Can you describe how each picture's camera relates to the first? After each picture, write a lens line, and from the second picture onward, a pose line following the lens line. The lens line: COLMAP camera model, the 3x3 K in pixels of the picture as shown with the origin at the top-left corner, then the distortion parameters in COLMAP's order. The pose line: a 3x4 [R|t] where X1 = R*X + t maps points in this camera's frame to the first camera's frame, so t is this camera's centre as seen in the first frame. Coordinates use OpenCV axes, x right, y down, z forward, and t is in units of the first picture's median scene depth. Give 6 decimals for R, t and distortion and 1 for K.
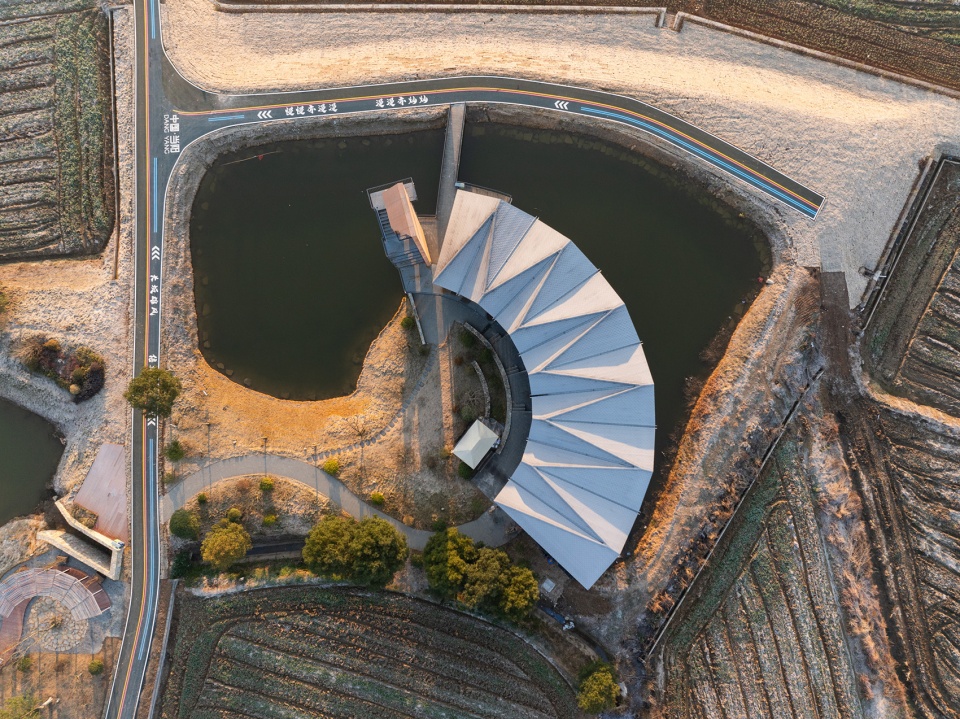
lens RADIAL K [[683.3, 0, 480.0], [0, 683.3, 359.5], [0, 0, 1]] dist [-0.036234, 0.004940]
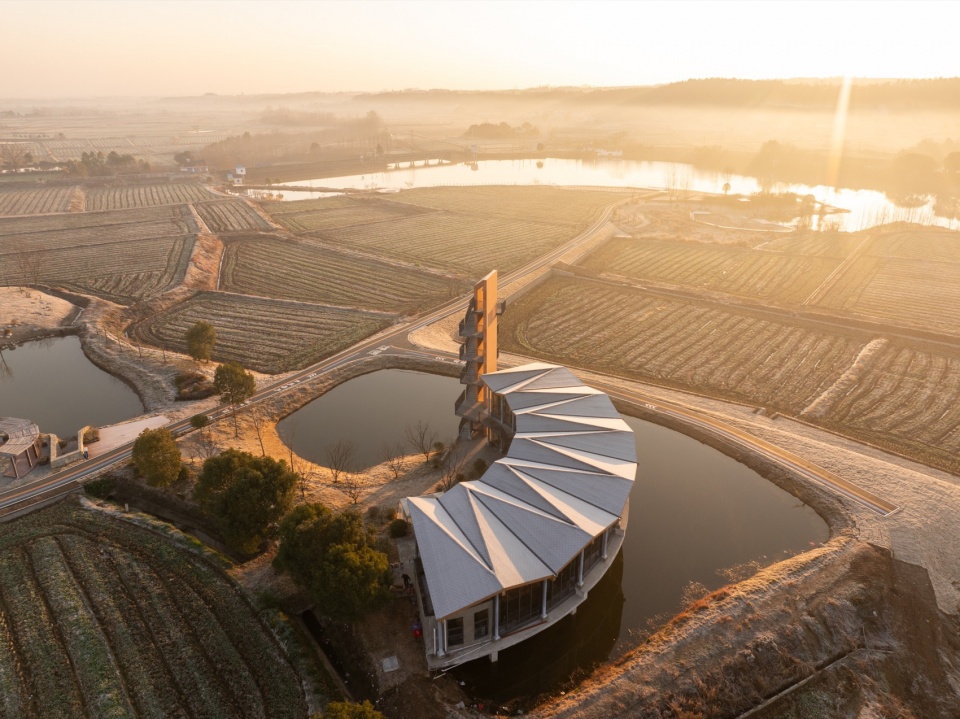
lens RADIAL K [[683.3, 0, 480.0], [0, 683.3, 359.5], [0, 0, 1]] dist [-0.036234, 0.004940]
pose [[0.851827, 0.195808, -0.485850, 0.432032], [-0.523696, 0.338802, -0.781637, 0.692123], [0.011556, 0.920257, 0.391144, 0.460802]]
